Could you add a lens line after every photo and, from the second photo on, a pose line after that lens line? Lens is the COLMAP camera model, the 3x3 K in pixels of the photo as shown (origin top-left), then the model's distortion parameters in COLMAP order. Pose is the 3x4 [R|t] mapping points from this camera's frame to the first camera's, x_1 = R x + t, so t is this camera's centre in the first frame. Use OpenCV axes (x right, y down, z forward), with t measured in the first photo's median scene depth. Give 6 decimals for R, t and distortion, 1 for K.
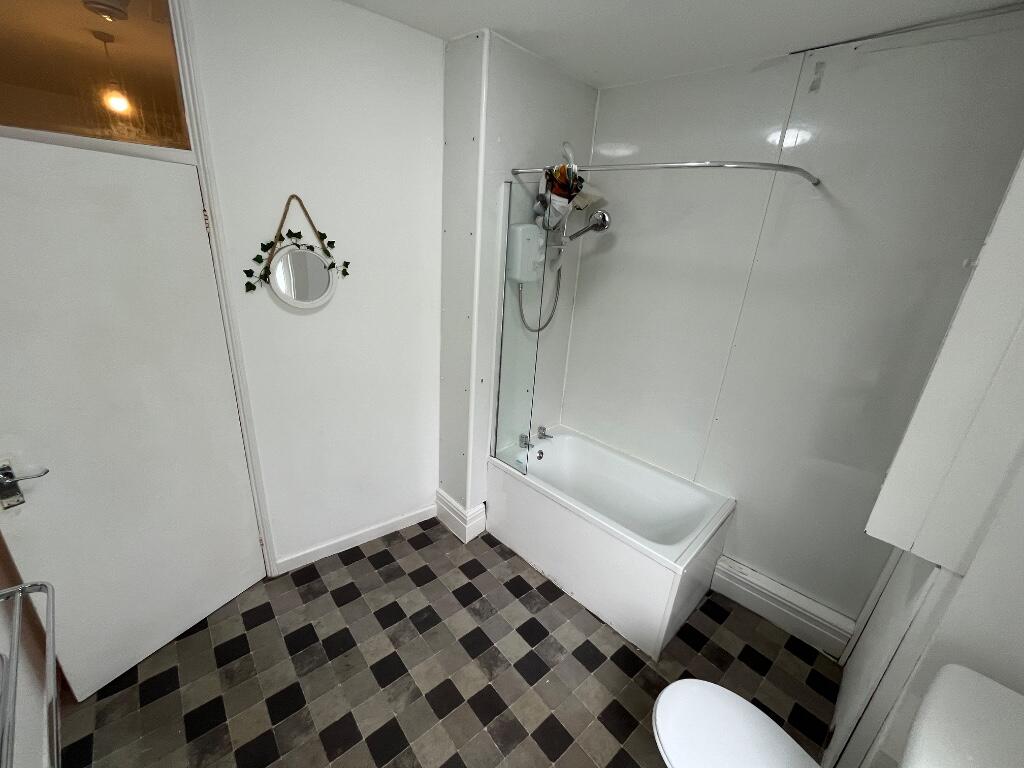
lens RADIAL K [[413.7, 0, 511.6], [0, 413.7, 383.5], [0, 0, 1]] dist [-0.003192, 0.001062]
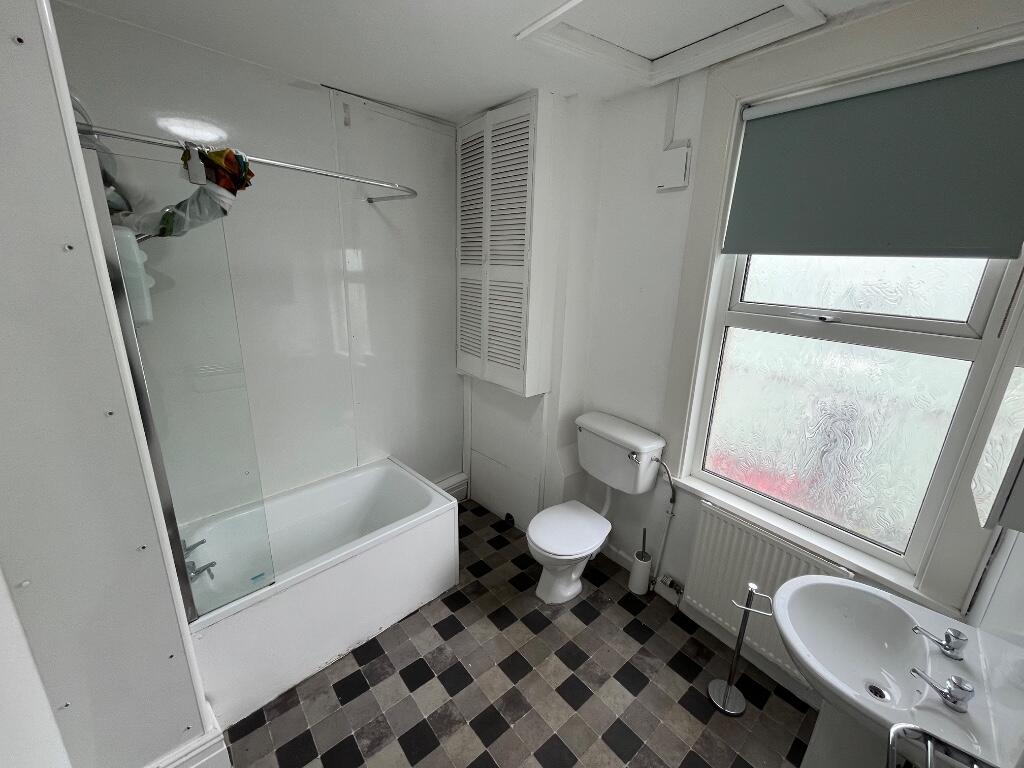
lens RADIAL K [[413.7, 0, 509.8], [0, 413.7, 382.4], [0, 0, 1]] dist [-0.003192, 0.001062]
pose [[0.017469, -0.344768, 0.938525, -0.611293], [0.316673, 0.892253, 0.321876, -0.223028], [-0.948374, 0.291582, 0.124766, 0.515985]]
